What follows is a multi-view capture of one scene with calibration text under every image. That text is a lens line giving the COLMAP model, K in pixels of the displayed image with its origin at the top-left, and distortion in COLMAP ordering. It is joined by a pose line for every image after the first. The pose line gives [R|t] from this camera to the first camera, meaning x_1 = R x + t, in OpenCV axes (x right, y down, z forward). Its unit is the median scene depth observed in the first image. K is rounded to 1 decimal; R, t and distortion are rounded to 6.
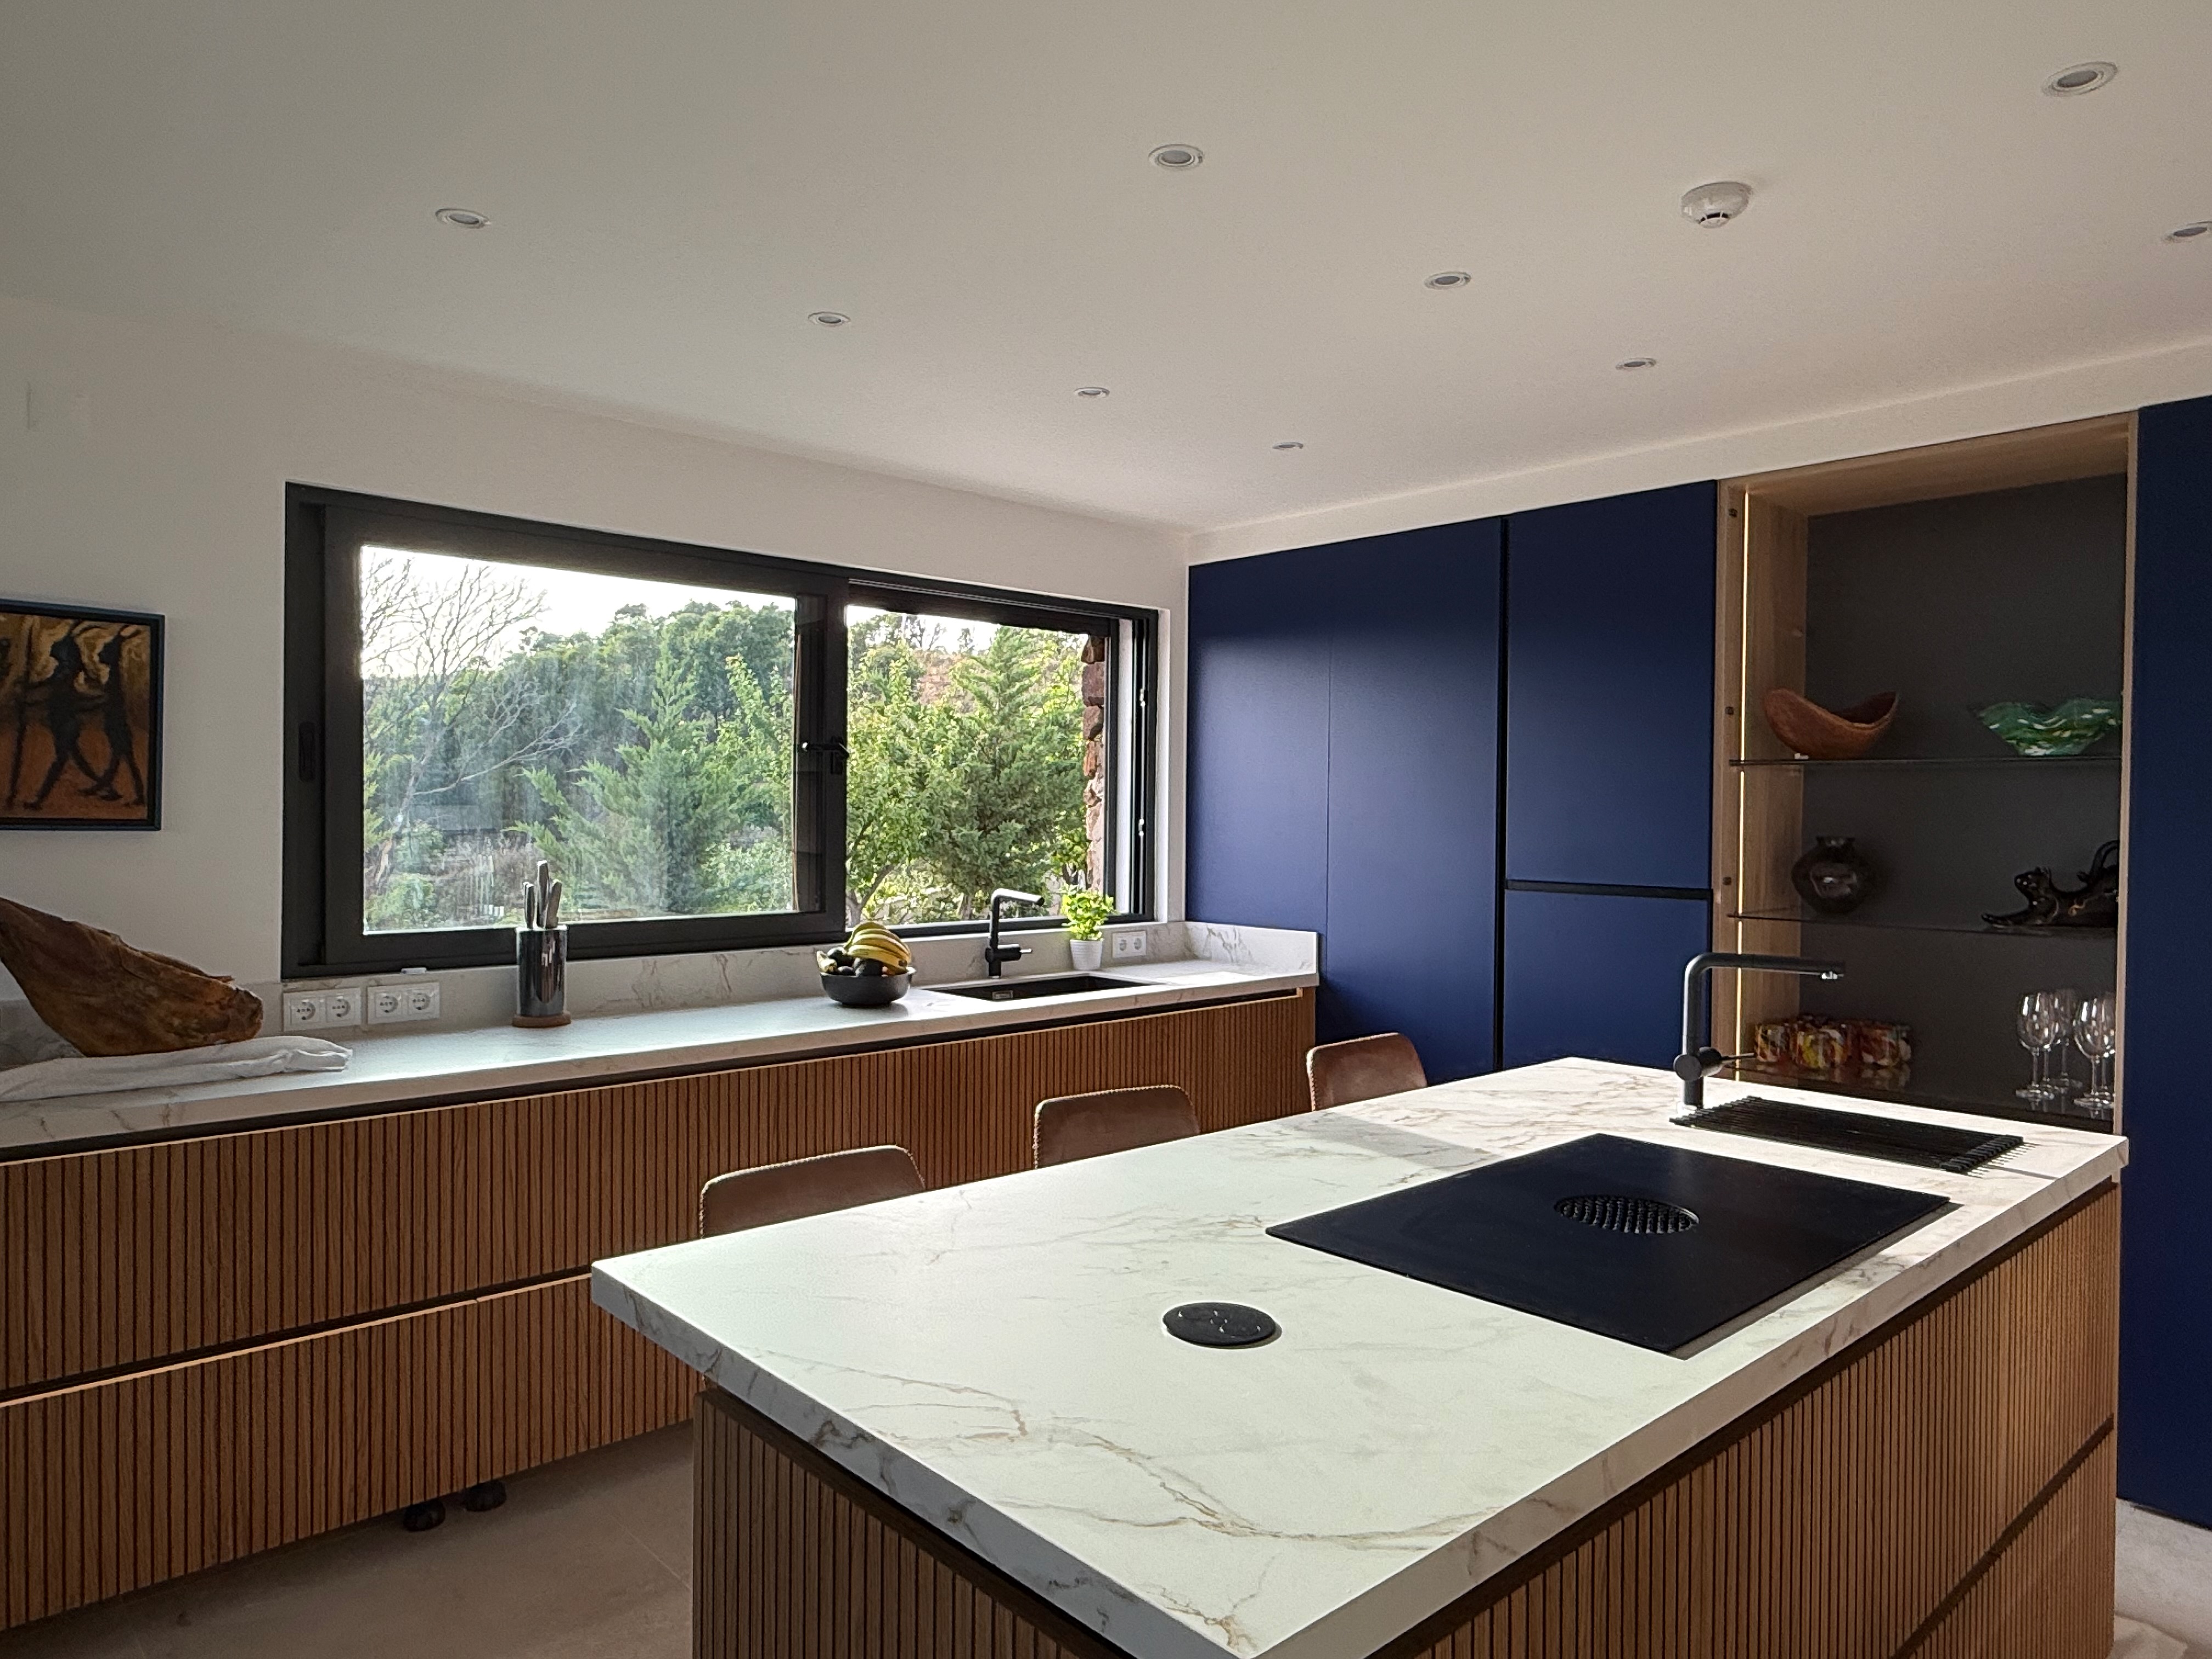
lens RADIAL K [[1415.6, 0, 1105.3], [0, 1415.6, 824.9], [0, 0, 1]] dist [0.000145, 0.000000]
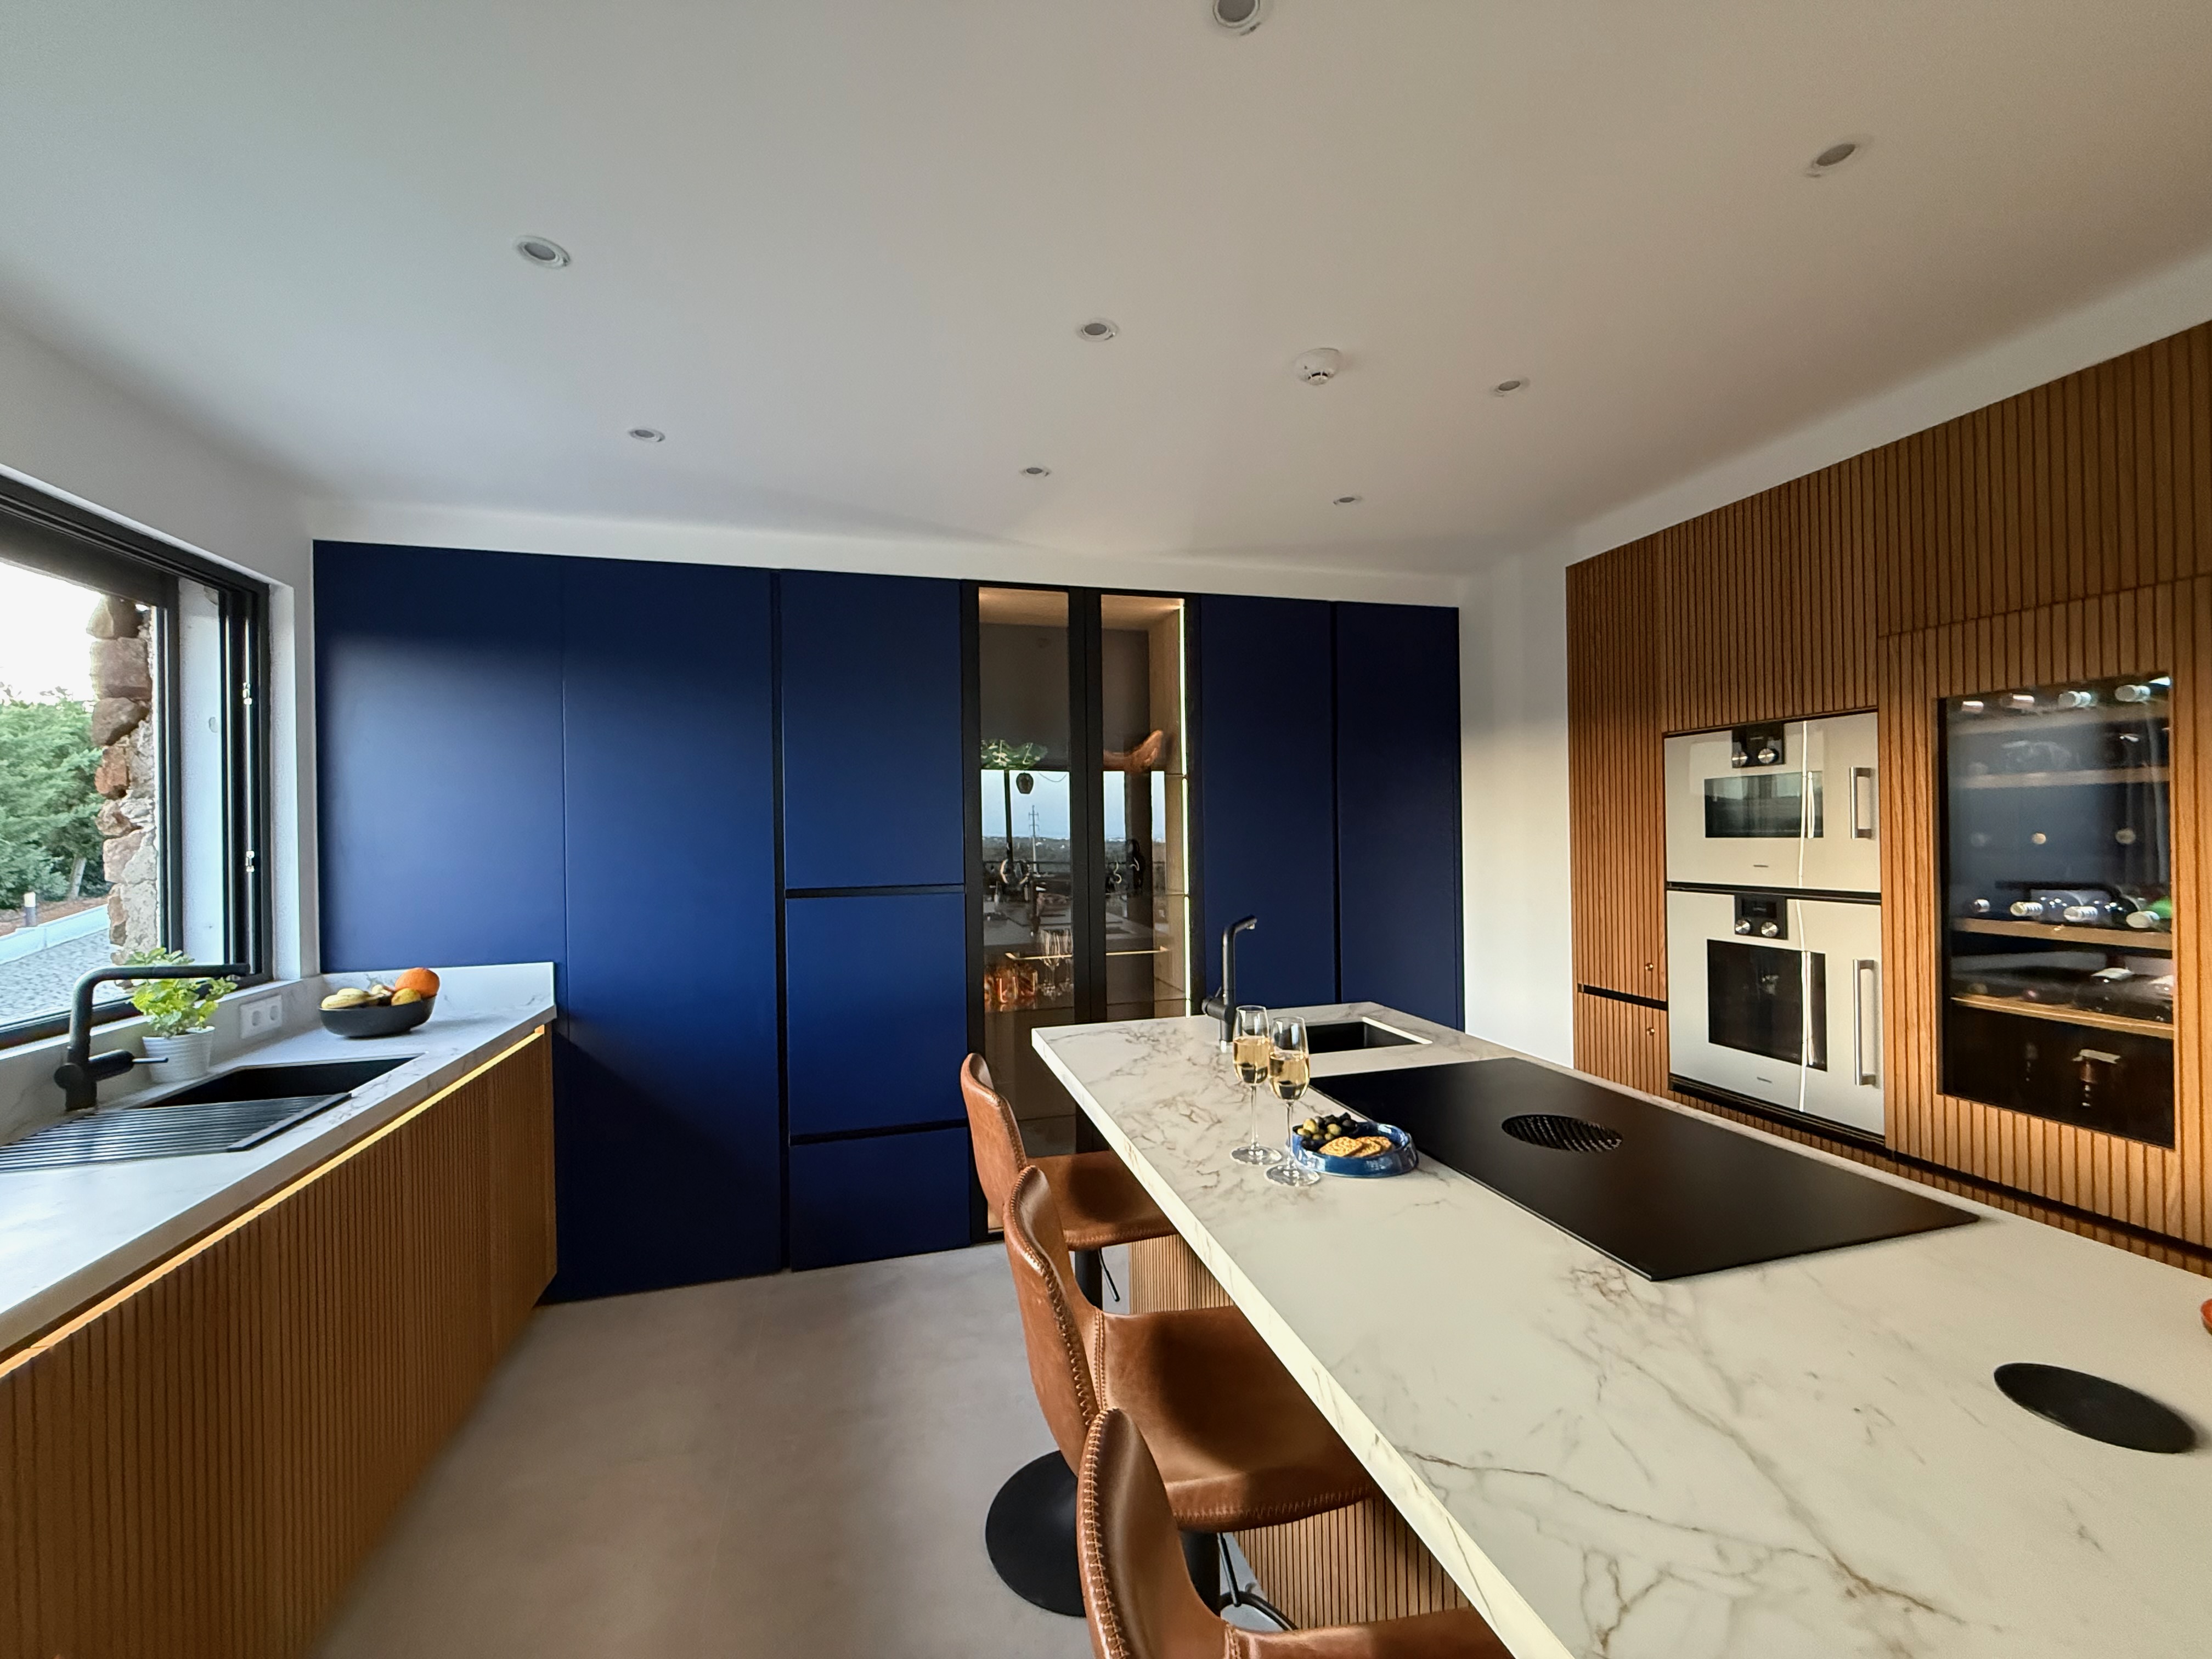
lens RADIAL K [[887.7, 0, 1104.7], [0, 887.7, 826.9], [0, 0, 1]] dist [-0.004402, -0.000218]
pose [[0.461977, -0.013004, 0.886797, -0.191516], [0.031265, 0.999510, -0.001631, -0.001625], [-0.886341, 0.028479, 0.462157, 0.375865]]
